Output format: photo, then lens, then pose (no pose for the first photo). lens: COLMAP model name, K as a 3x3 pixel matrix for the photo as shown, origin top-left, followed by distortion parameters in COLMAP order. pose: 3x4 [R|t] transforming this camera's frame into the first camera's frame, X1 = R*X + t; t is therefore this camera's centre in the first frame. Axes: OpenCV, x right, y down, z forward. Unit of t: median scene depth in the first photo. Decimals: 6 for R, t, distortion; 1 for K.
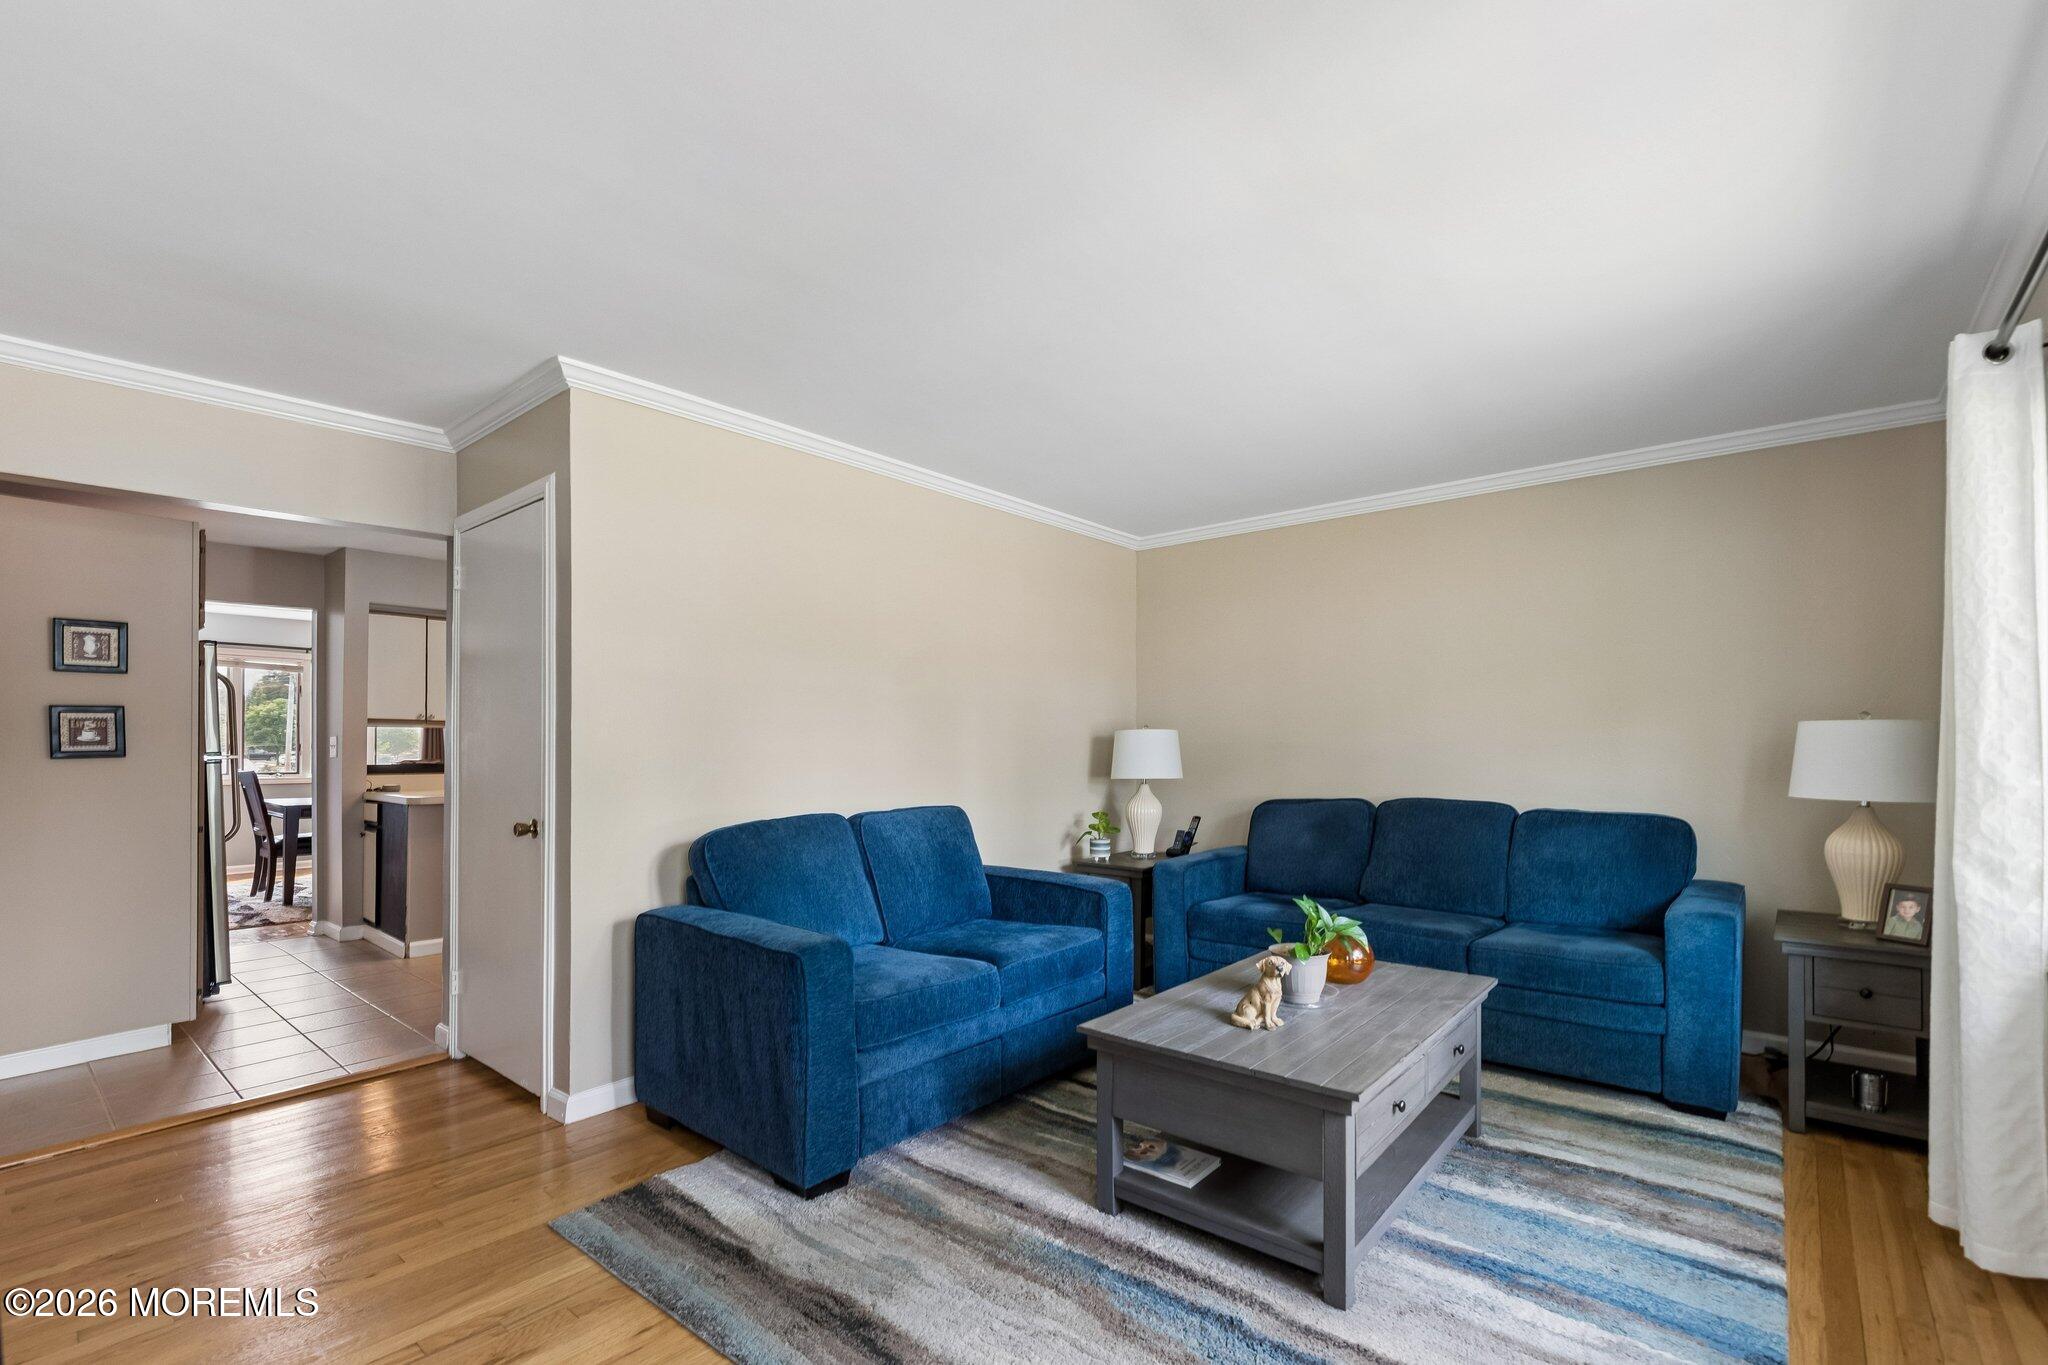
lens RADIAL K [[901.7, 0, 1028.1], [0, 901.7, 725.8], [0, 0, 1]] dist [0.000148, 0.000114]
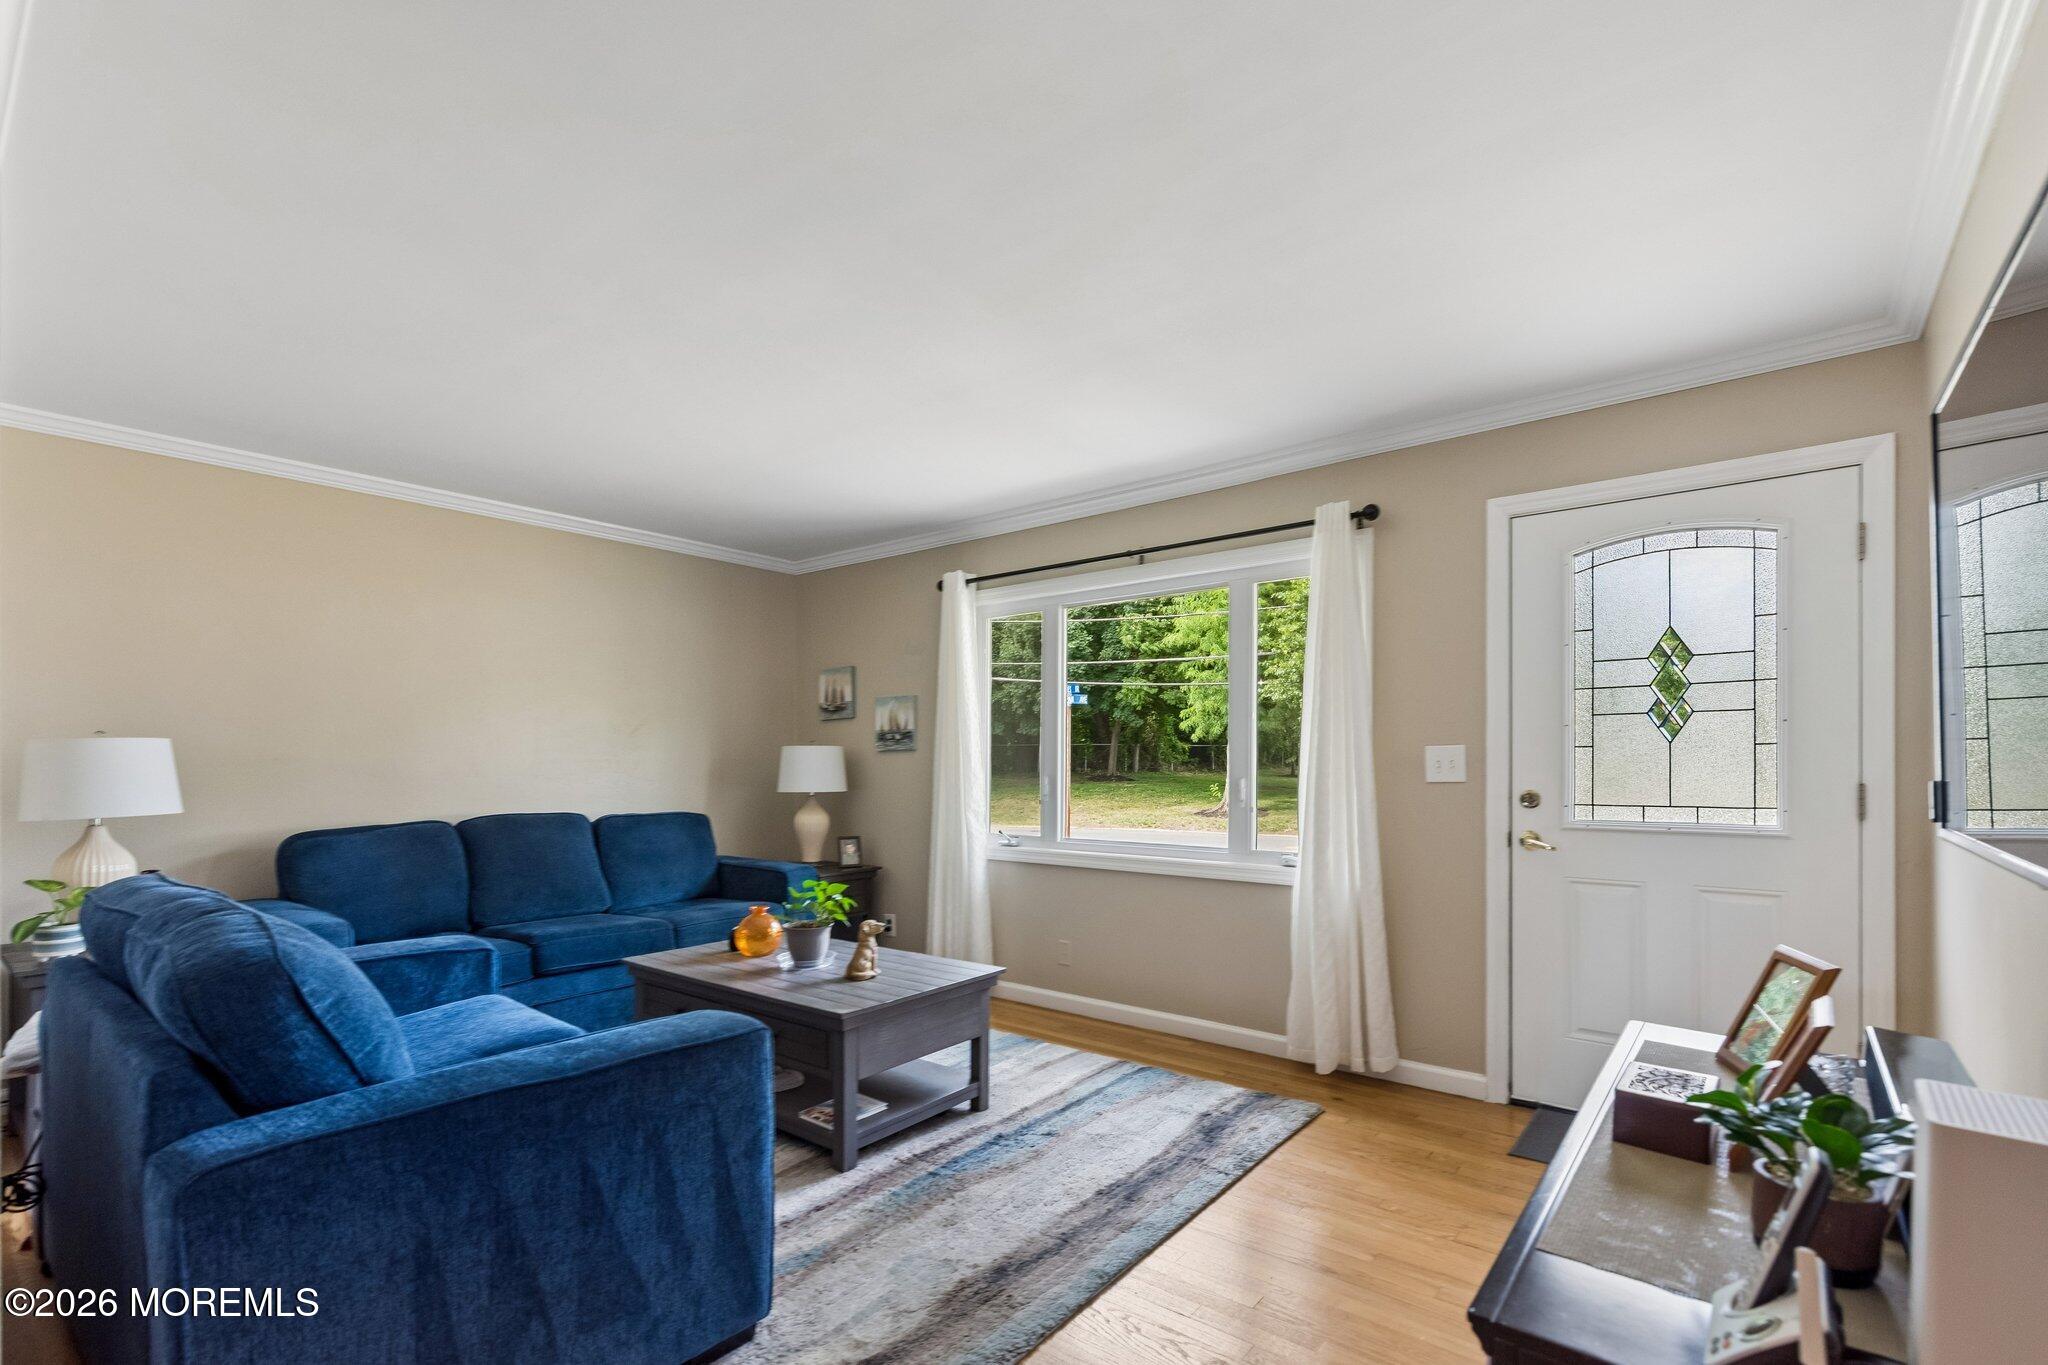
lens RADIAL K [[918.2, 0, 1022.6], [0, 918.2, 750.3], [0, 0, 1]] dist [0.000885, -0.000018]
pose [[-0.014964, 0.007812, 0.999858, -0.914928], [-0.016665, 0.999829, -0.008061, 0.010145], [-0.999749, -0.016783, -0.014831, 0.677749]]
